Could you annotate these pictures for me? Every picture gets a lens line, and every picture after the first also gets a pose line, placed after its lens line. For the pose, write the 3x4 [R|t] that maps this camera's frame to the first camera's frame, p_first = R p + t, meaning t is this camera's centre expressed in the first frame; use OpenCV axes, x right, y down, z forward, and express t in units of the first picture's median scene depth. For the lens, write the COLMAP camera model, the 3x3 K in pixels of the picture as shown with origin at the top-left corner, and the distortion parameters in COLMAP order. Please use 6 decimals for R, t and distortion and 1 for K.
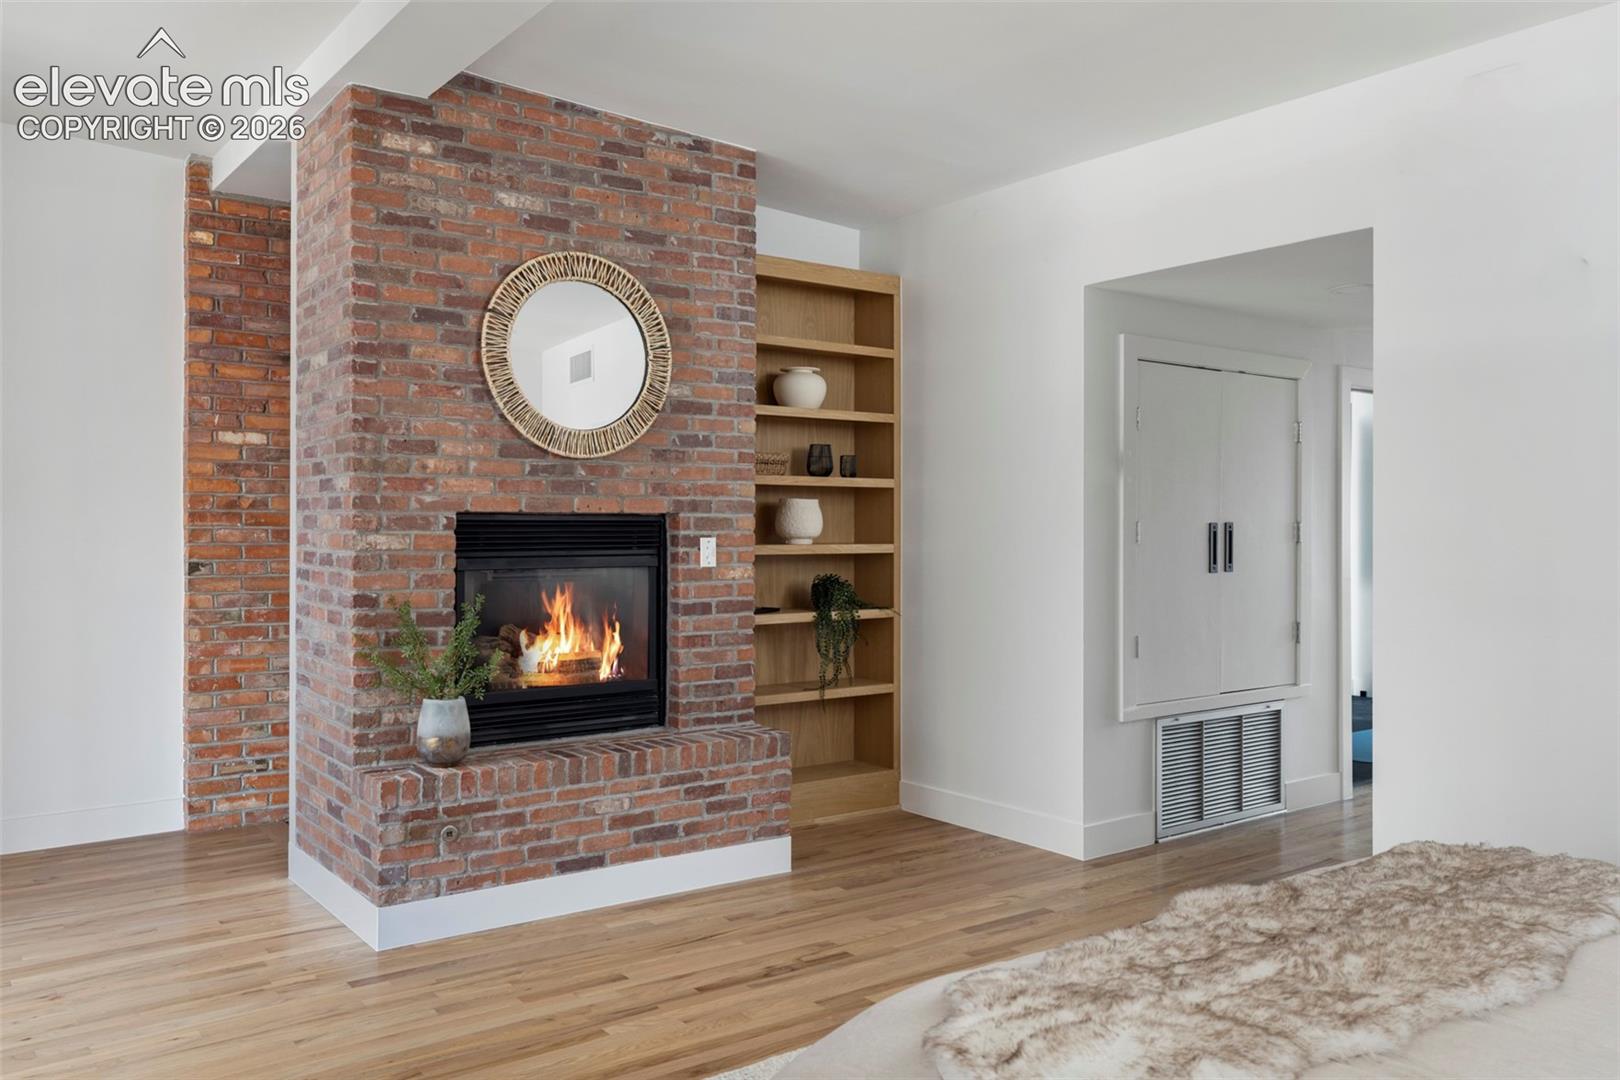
lens RADIAL K [[1303.0, 0, 810.0], [0, 1303.0, 540.0], [0, 0, 1]] dist [0.002289, -0.000930]
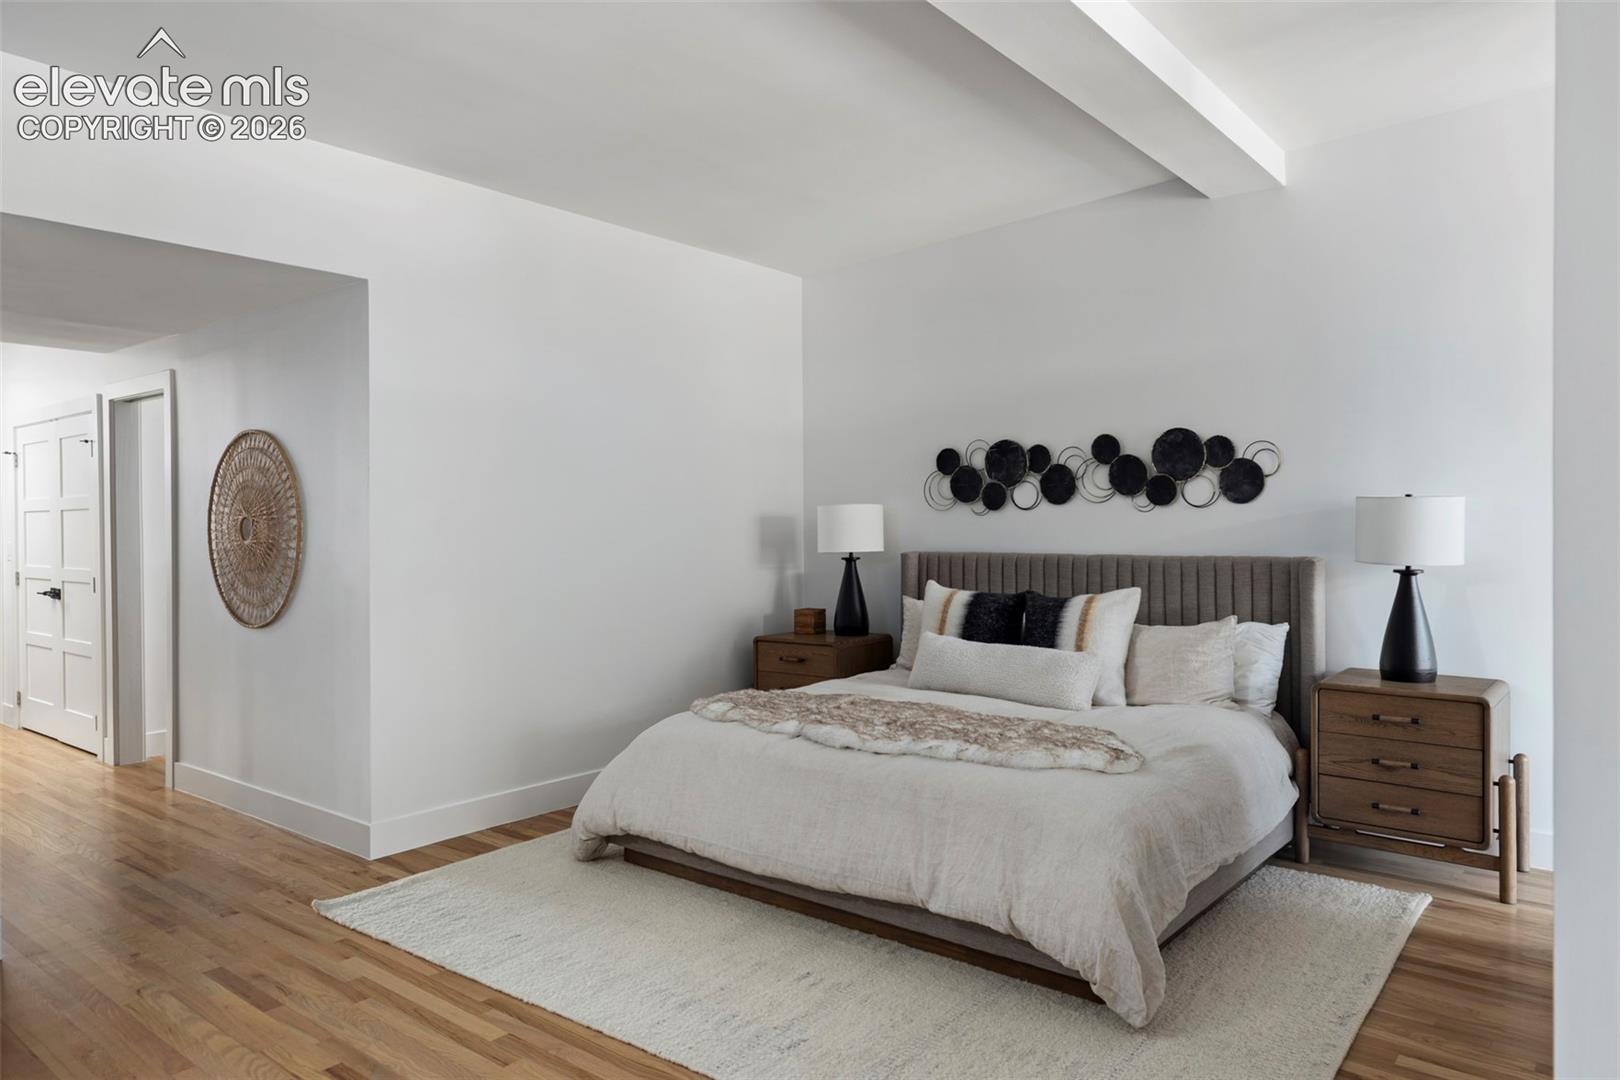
lens RADIAL K [[1057.7, 0, 810.0], [0, 1057.7, 540.0], [0, 0, 1]] dist [0.002337, 0.000978]
pose [[-0.259189, -0.009847, 0.965776, -0.627378], [0.016772, 0.999751, 0.014694, -0.002444], [-0.965681, 0.020007, -0.258959, 0.846568]]
